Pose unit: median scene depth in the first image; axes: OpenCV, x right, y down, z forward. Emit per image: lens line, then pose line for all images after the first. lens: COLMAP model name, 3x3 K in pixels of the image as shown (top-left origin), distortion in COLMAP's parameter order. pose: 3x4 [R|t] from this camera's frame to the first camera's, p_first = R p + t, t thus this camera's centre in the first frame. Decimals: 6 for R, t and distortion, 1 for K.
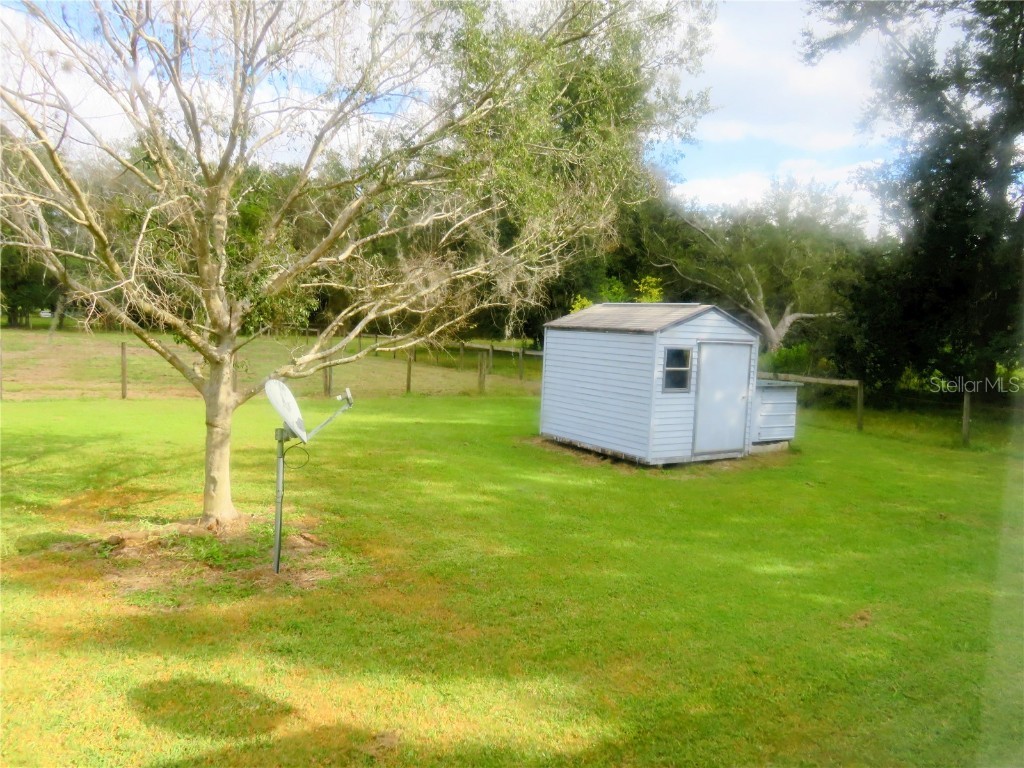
lens RADIAL K [[751.9, 0, 512.1], [0, 751.9, 384.5], [0, 0, 1]] dist [0.014745, -0.006085]
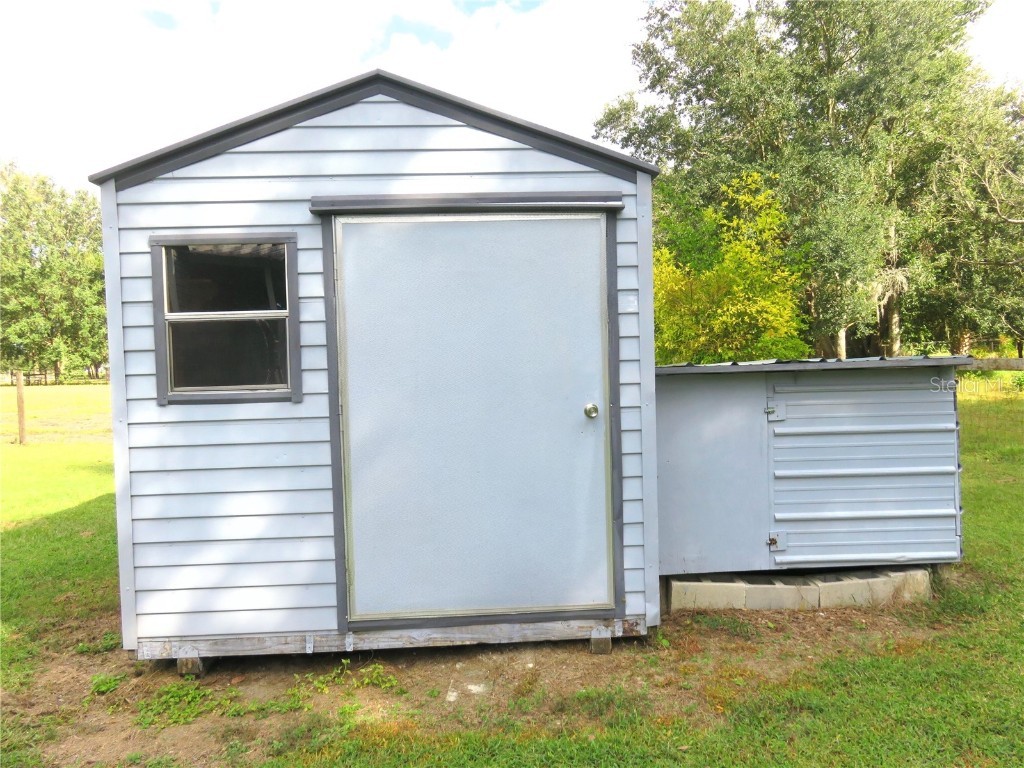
lens RADIAL K [[751.9, 0, 511.6], [0, 751.9, 382.0], [0, 0, 1]] dist [0.014745, -0.006085]
pose [[0.867669, -0.053021, -0.494307, 0.435607], [0.025653, 0.997747, -0.061993, 0.023214], [0.496480, 0.041109, 0.867074, 0.794320]]
